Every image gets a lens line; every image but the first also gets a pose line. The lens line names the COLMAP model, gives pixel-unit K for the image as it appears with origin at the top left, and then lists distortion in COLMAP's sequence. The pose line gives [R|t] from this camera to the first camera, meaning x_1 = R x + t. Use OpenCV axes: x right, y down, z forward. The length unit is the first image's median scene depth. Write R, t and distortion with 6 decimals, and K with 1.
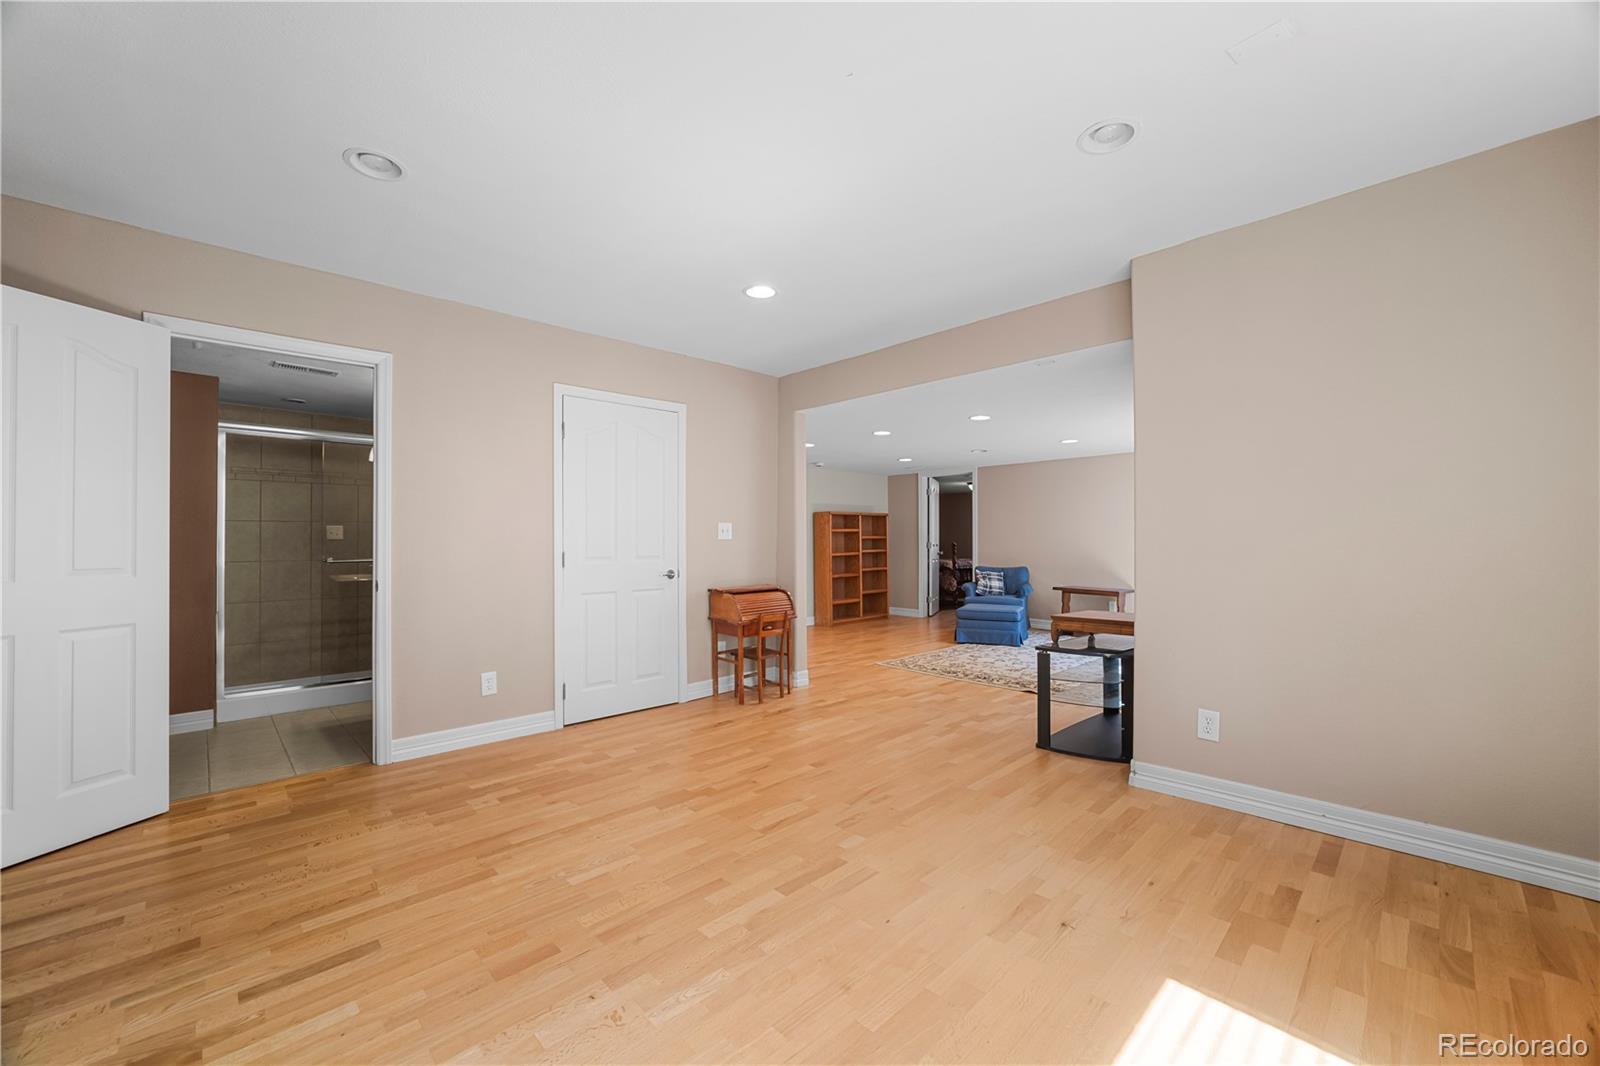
lens RADIAL K [[629.3, 0, 795.2], [0, 629.3, 538.3], [0, 0, 1]] dist [-0.034101, 0.014078]
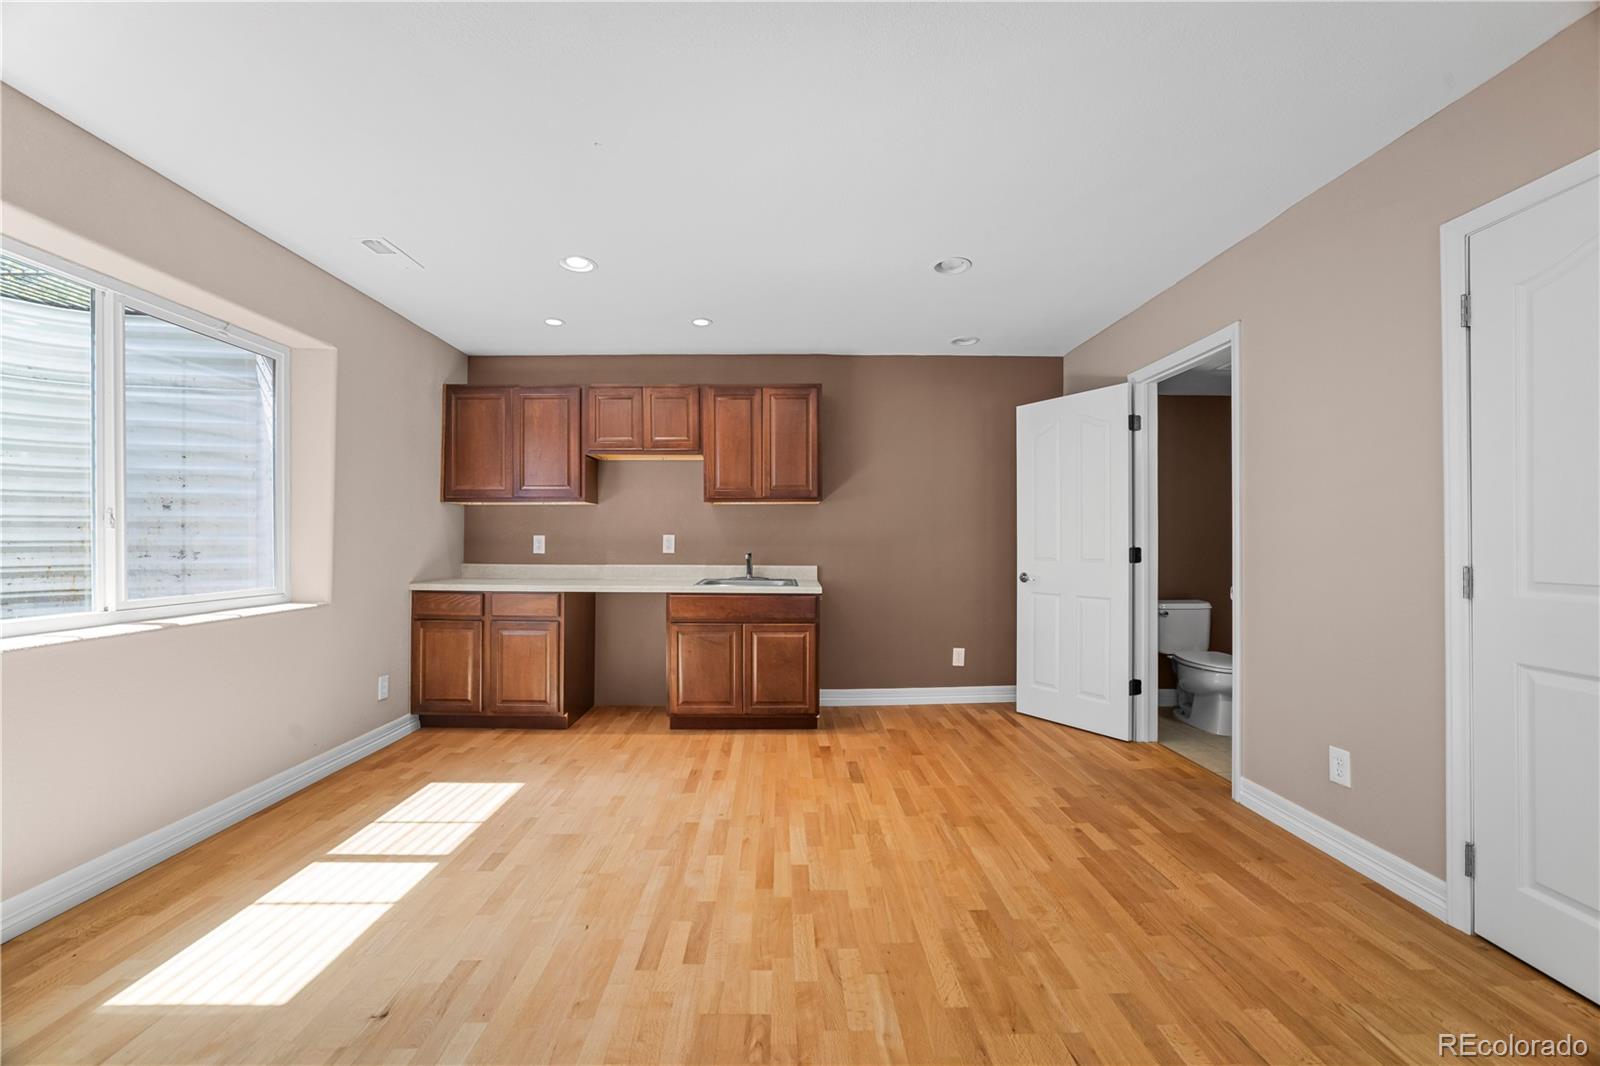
lens RADIAL K [[629.3, 0, 795.2], [0, 629.3, 538.3], [0, 0, 1]] dist [-0.034101, 0.014078]
pose [[-0.671129, 0.004121, -0.741329, 0.455898], [0.009875, 0.999946, -0.003381, -0.003533], [0.741275, -0.009590, -0.671133, 1.319048]]
